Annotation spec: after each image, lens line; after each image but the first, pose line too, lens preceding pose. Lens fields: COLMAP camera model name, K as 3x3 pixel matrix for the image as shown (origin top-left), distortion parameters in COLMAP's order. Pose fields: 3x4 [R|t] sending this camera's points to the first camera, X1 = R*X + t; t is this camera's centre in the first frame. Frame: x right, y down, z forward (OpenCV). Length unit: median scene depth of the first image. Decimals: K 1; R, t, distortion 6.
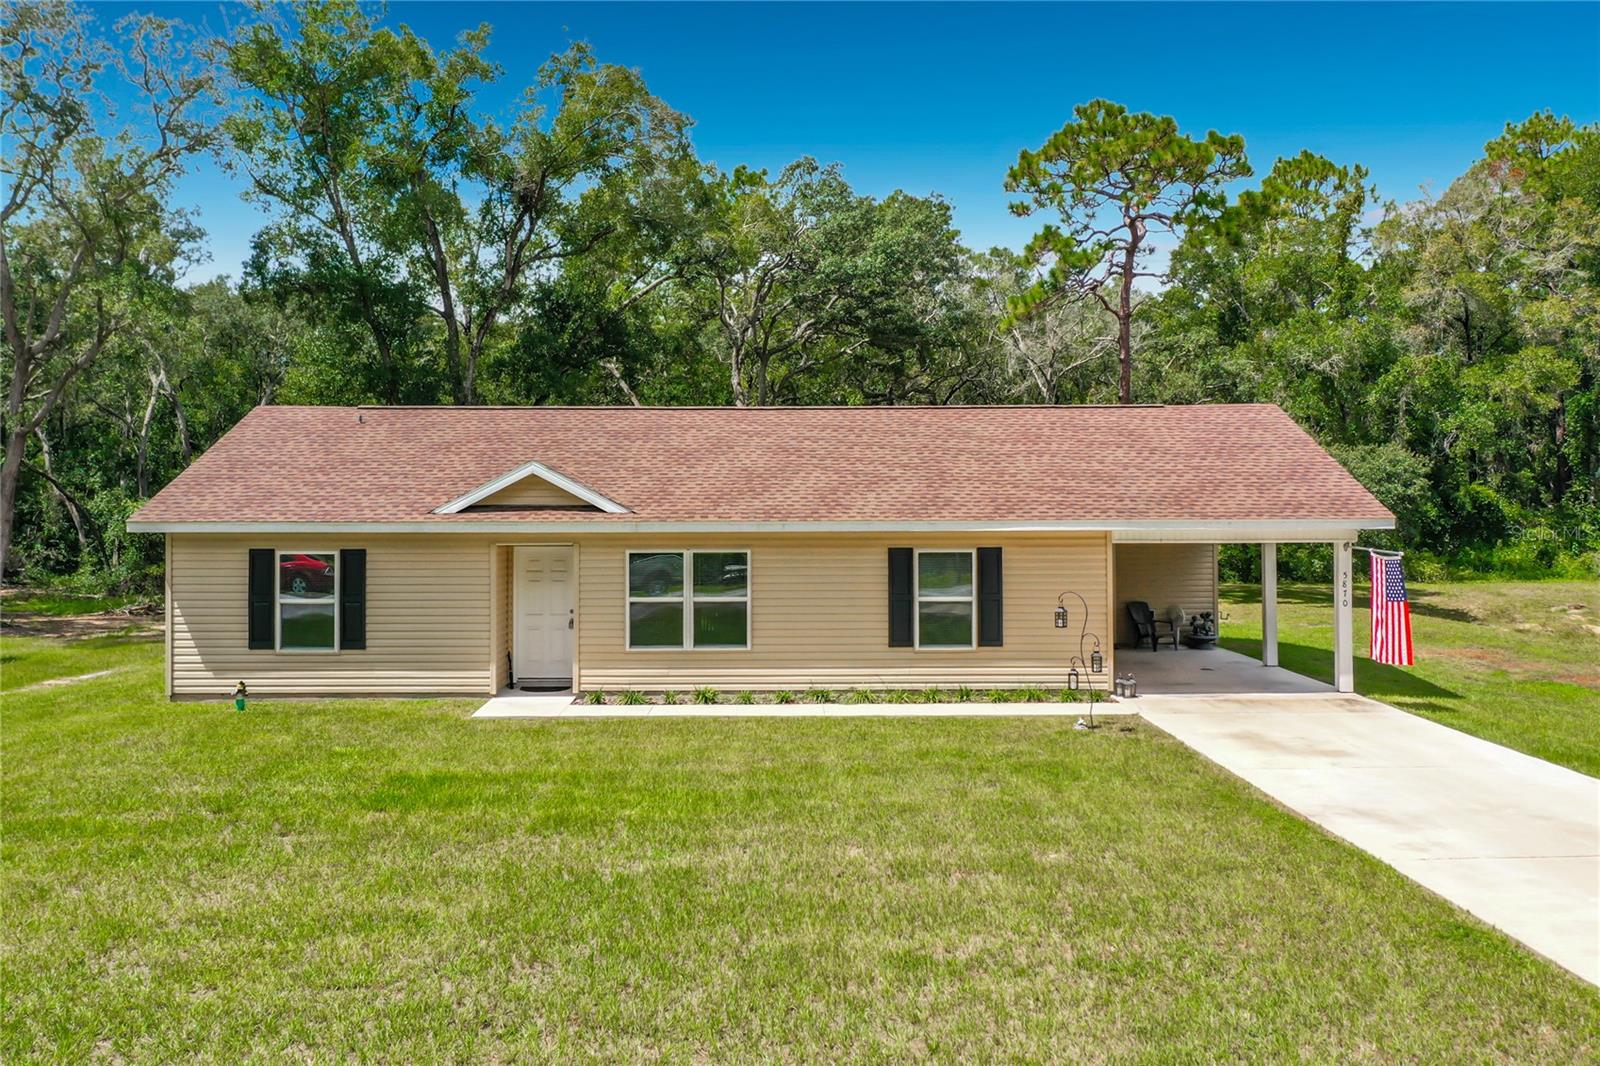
lens RADIAL K [[1298.1, 0, 792.7], [0, 1298.1, 524.6], [0, 0, 1]] dist [0.012034, -0.000538]
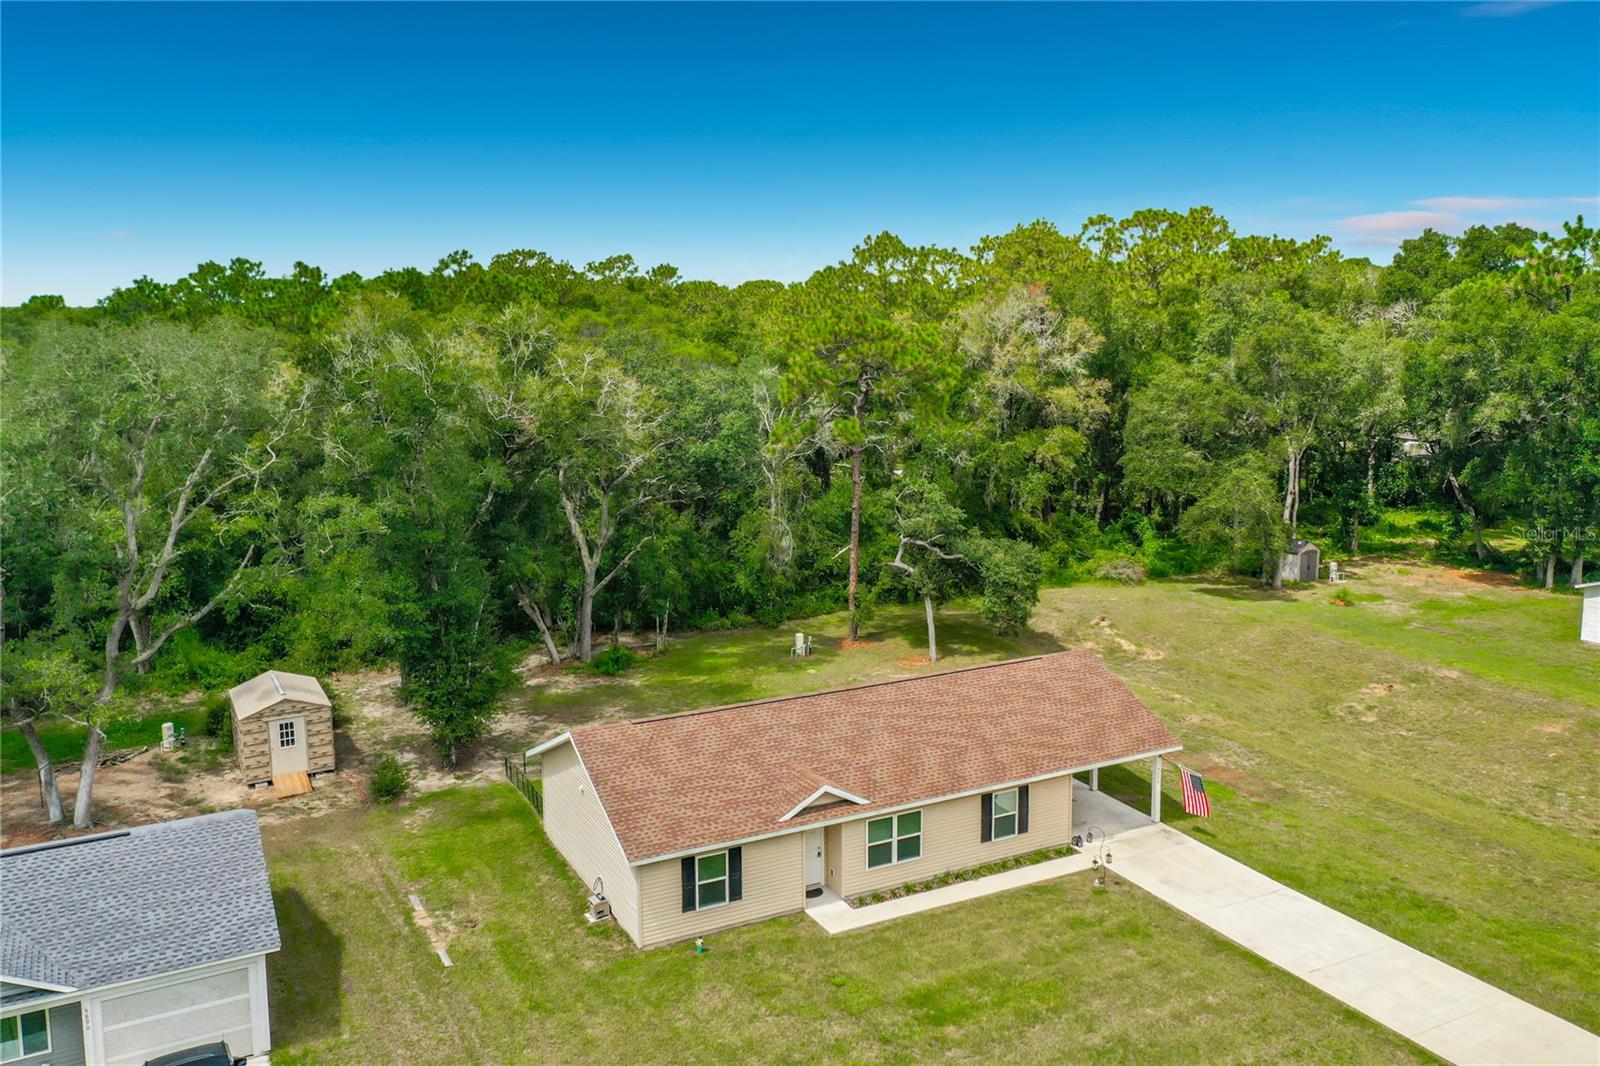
lens RADIAL K [[1285.0, 0, 800.0], [0, 1285.0, 533.0], [0, 0, 1]] dist [0.045005, -0.000902]
pose [[0.894336, -0.086248, 0.439003, -0.966533], [0.016837, 0.987035, 0.159617, -0.670385], [-0.447078, -0.135360, 0.884194, -0.544445]]
